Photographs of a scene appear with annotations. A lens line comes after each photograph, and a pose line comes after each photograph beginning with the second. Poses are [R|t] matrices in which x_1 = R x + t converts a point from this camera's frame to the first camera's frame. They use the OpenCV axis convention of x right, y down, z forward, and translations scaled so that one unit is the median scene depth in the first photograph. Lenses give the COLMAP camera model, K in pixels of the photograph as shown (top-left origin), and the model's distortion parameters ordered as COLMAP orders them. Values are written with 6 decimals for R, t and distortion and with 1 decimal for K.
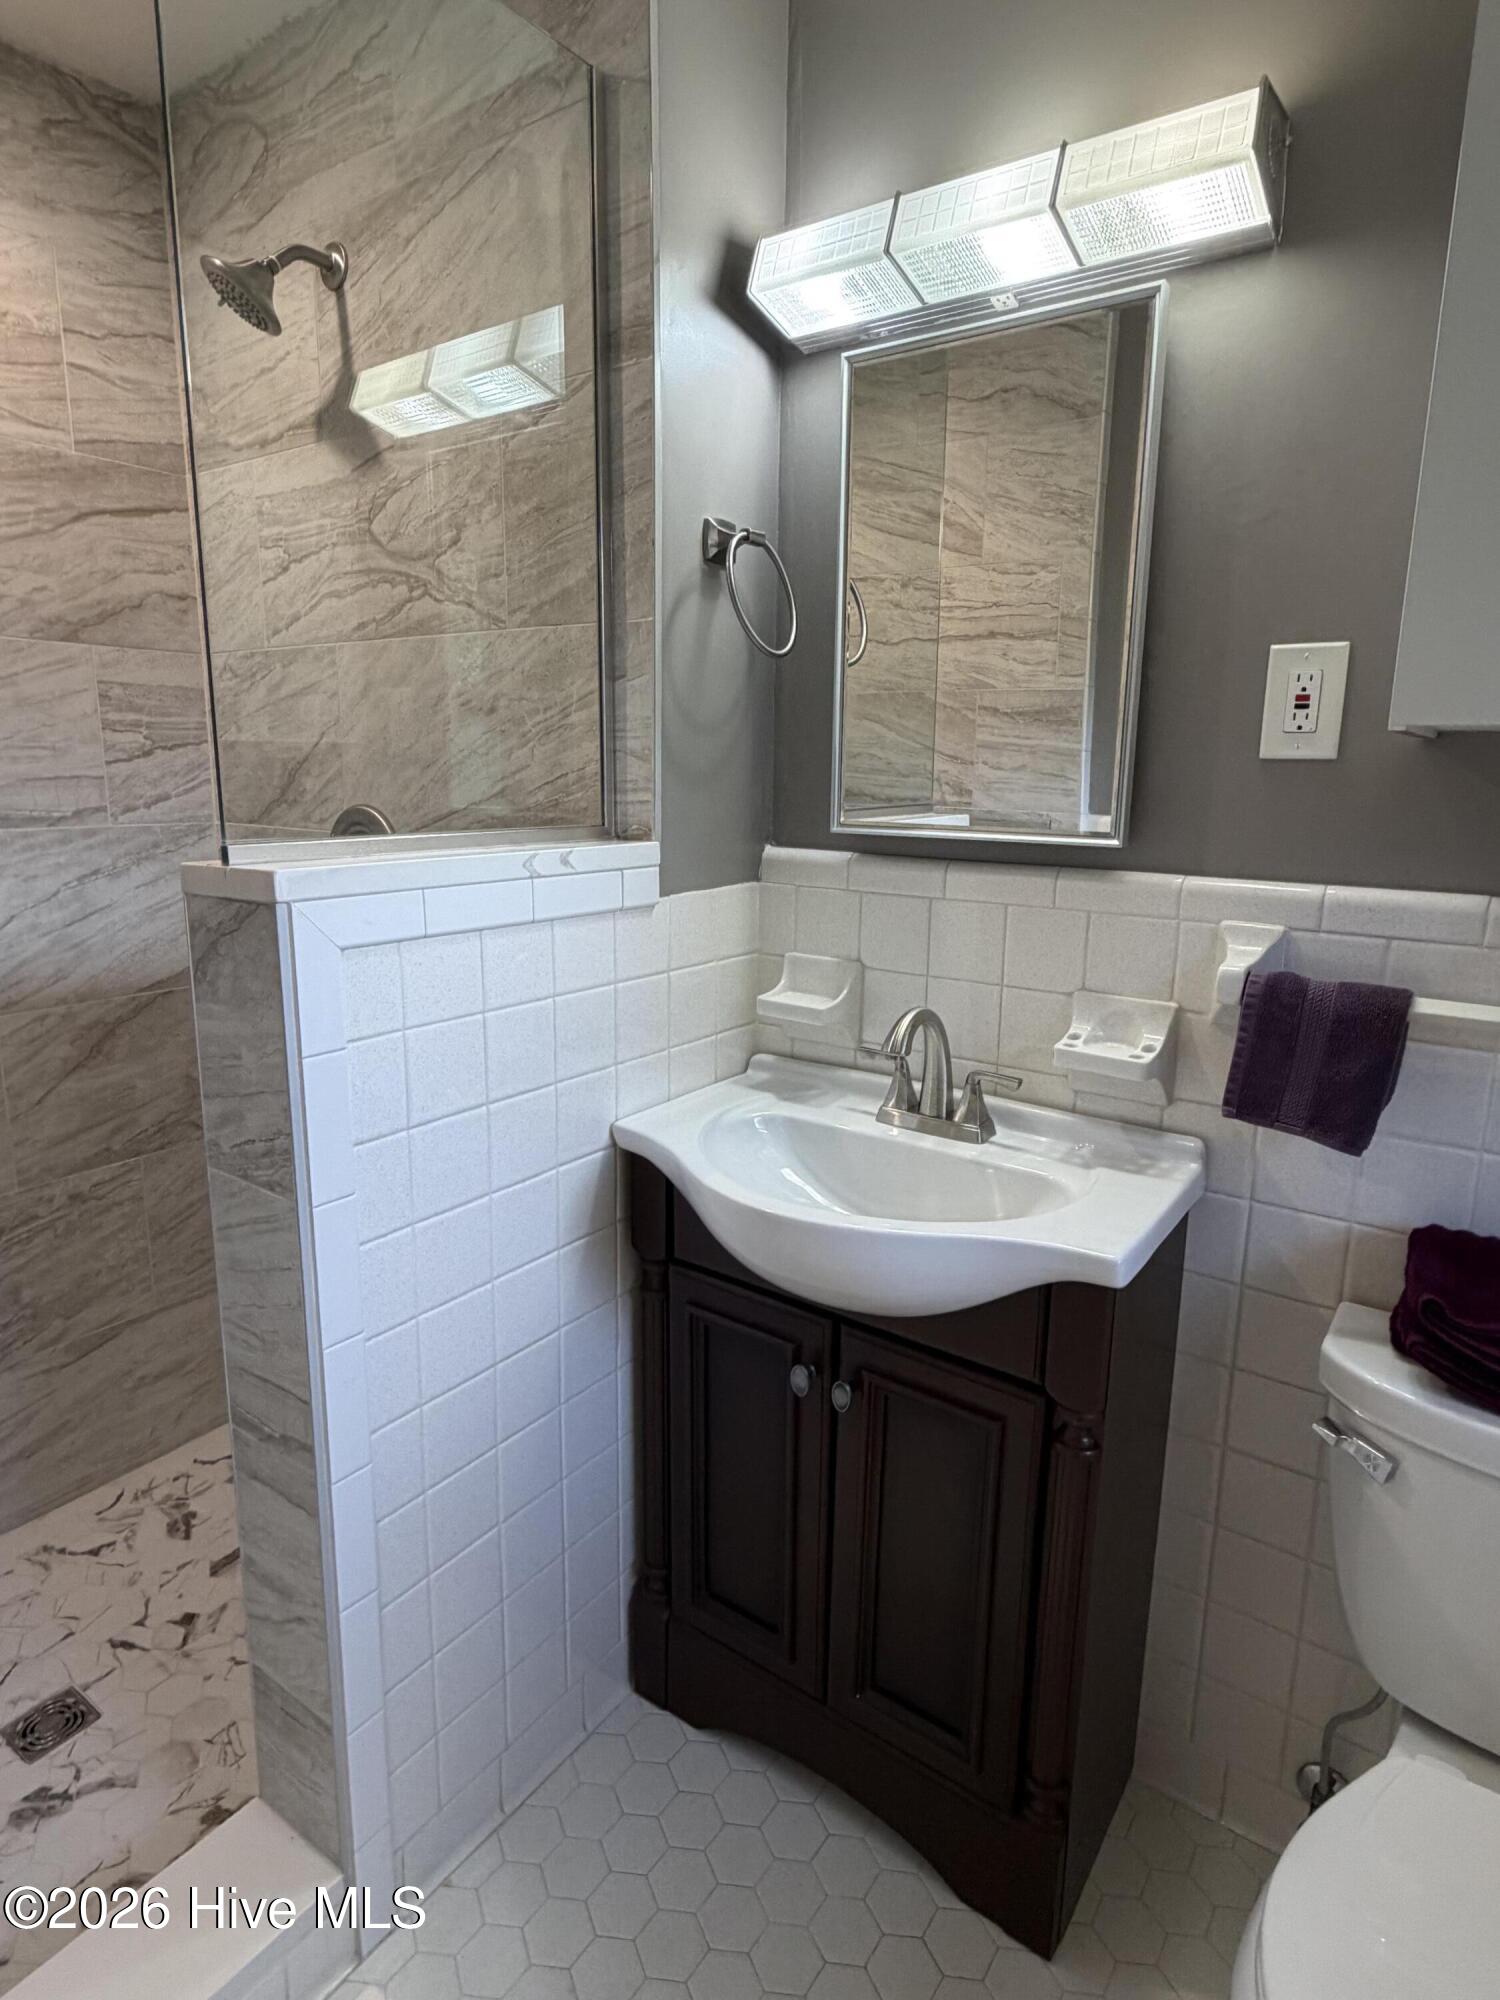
lens RADIAL K [[1108.9, 0, 755.7], [0, 1108.9, 992.4], [0, 0, 1]] dist [0.003069, -0.001608]
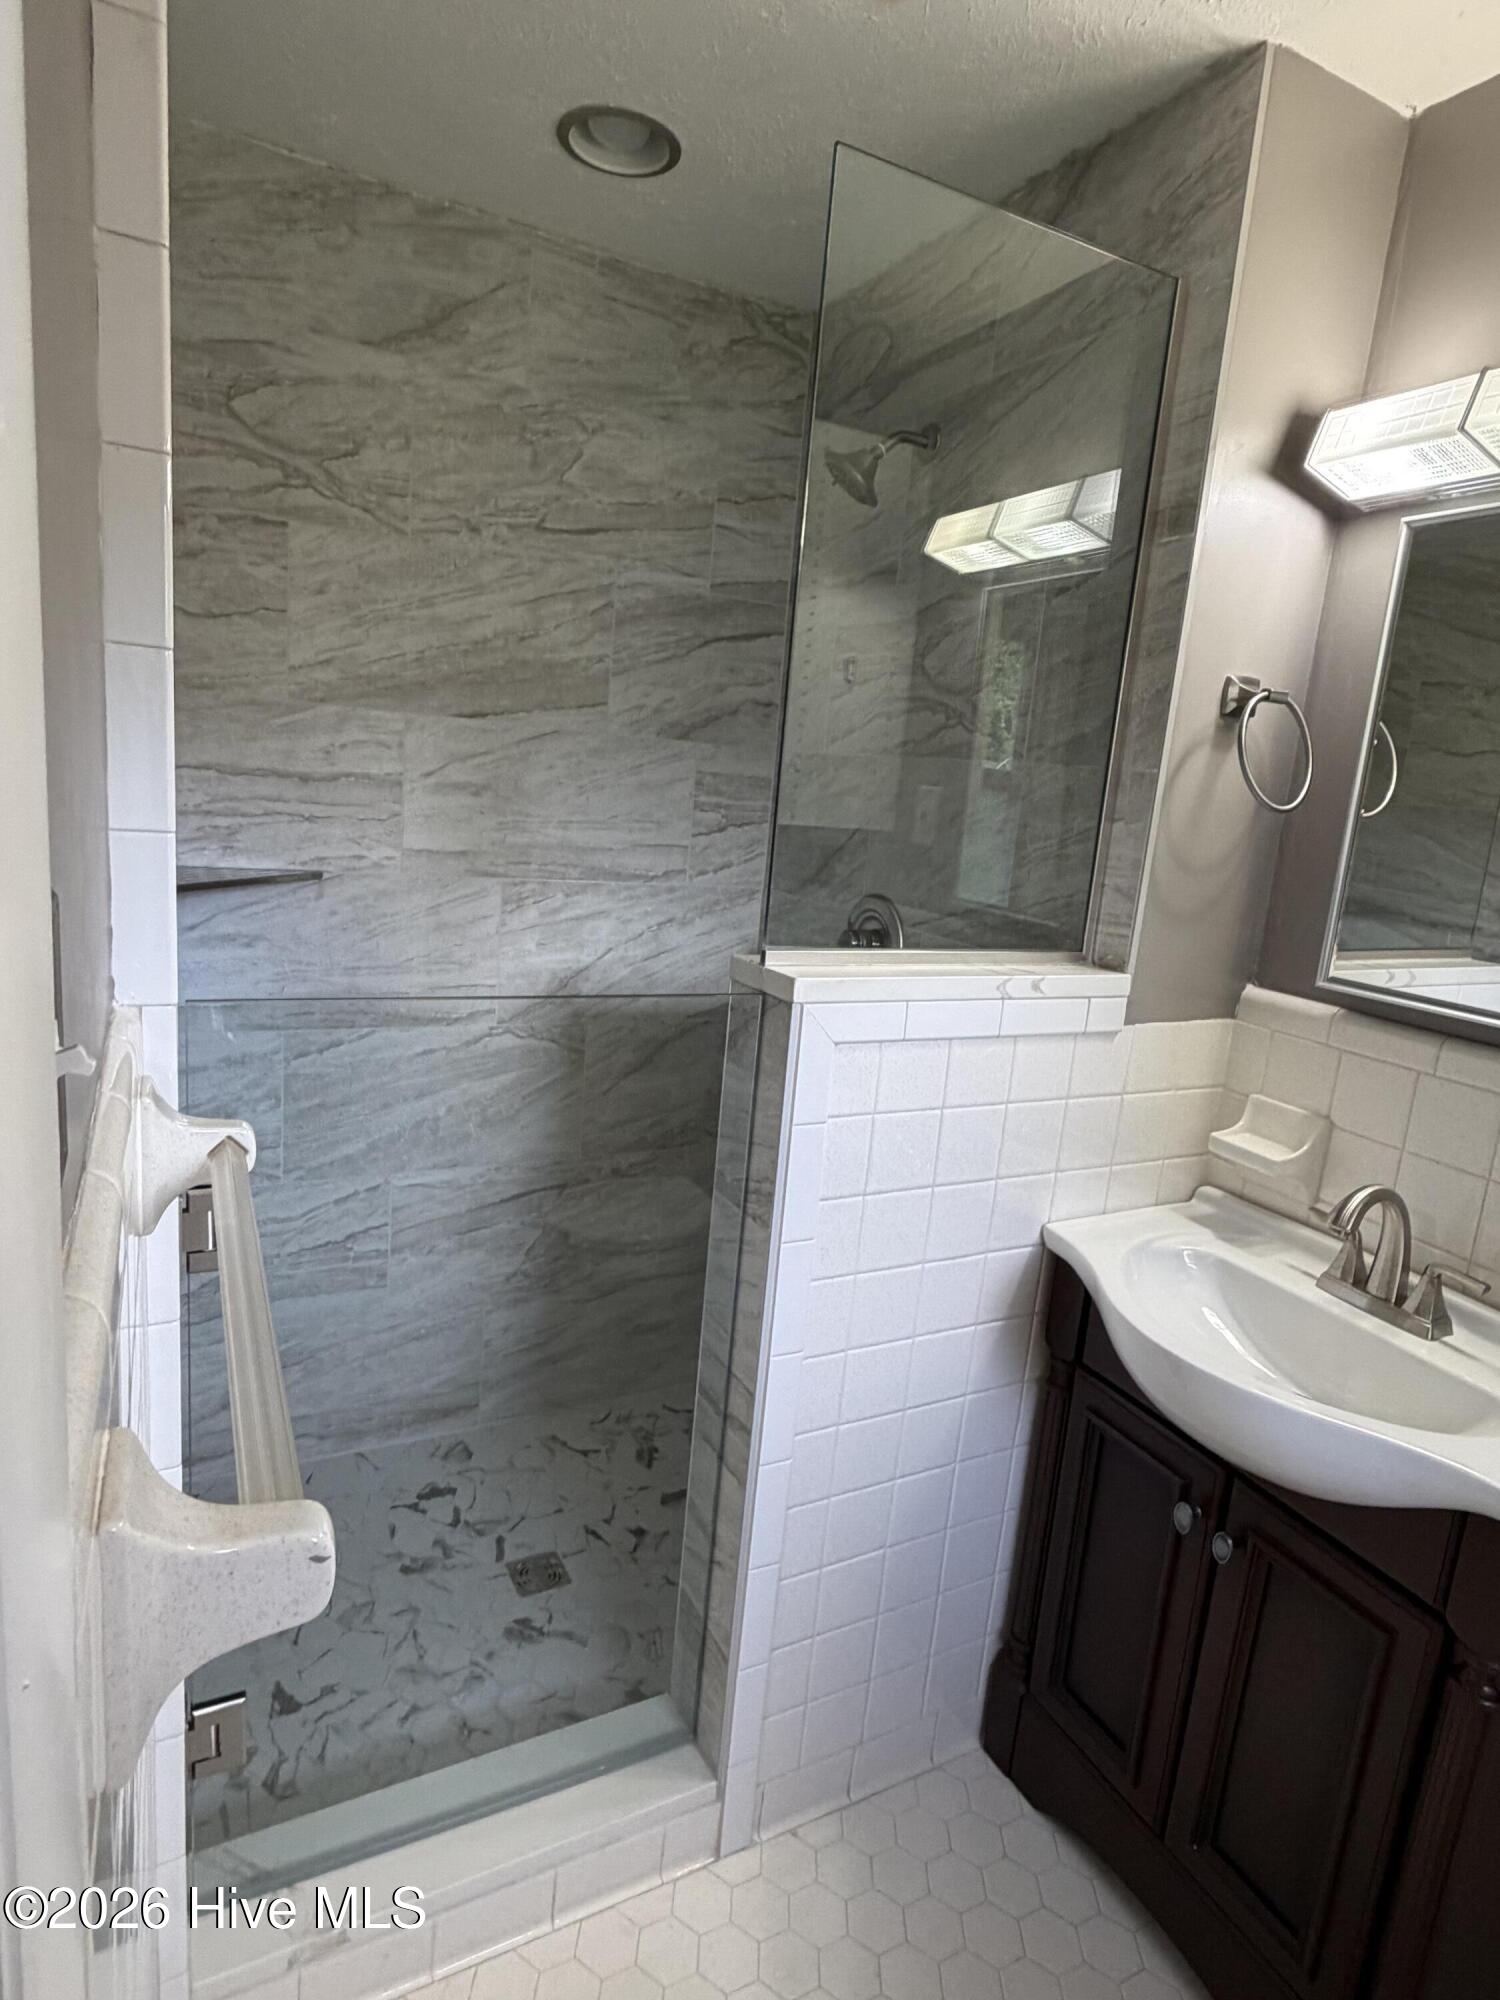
lens RADIAL K [[1108.9, 0, 741.3], [0, 1108.9, 1001.8], [0, 0, 1]] dist [0.003069, -0.001608]
pose [[0.887309, 0.148995, -0.436444, 0.047953], [-0.159527, 0.987112, 0.012661, -0.062187], [0.432706, 0.058390, 0.899642, -0.116254]]
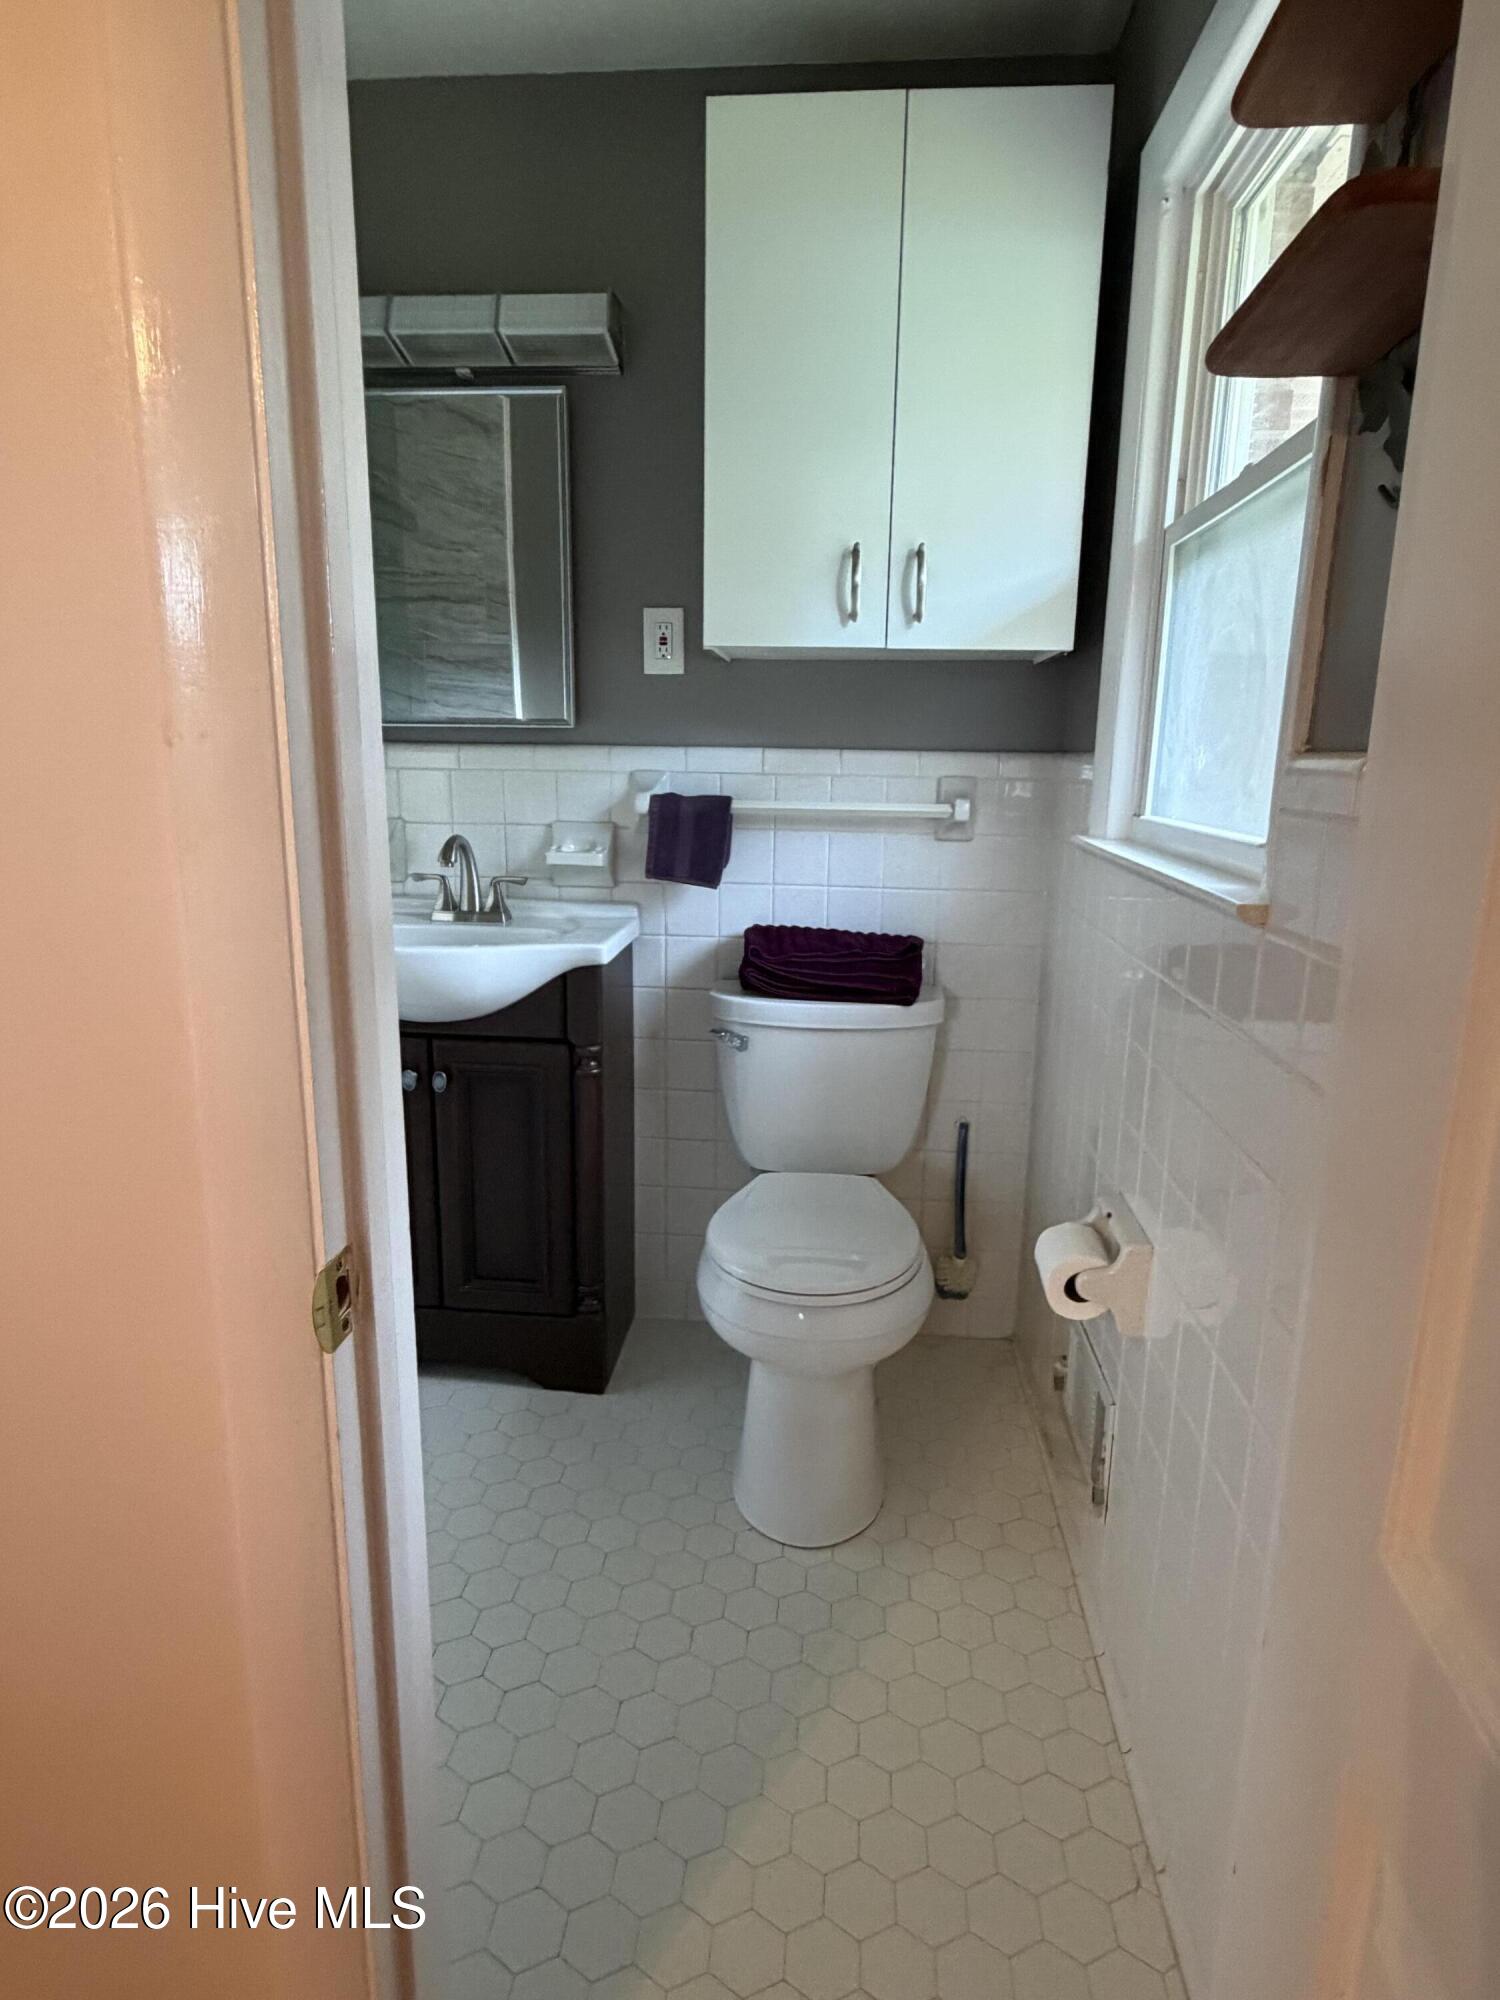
lens RADIAL K [[1108.9, 0, 753.2], [0, 1108.9, 987.7], [0, 0, 1]] dist [0.003069, -0.001608]
pose [[0.865459, -0.105690, 0.489705, -0.246646], [0.097733, 0.994331, 0.041875, 0.180825], [-0.491355, 0.011619, 0.870882, -0.484168]]
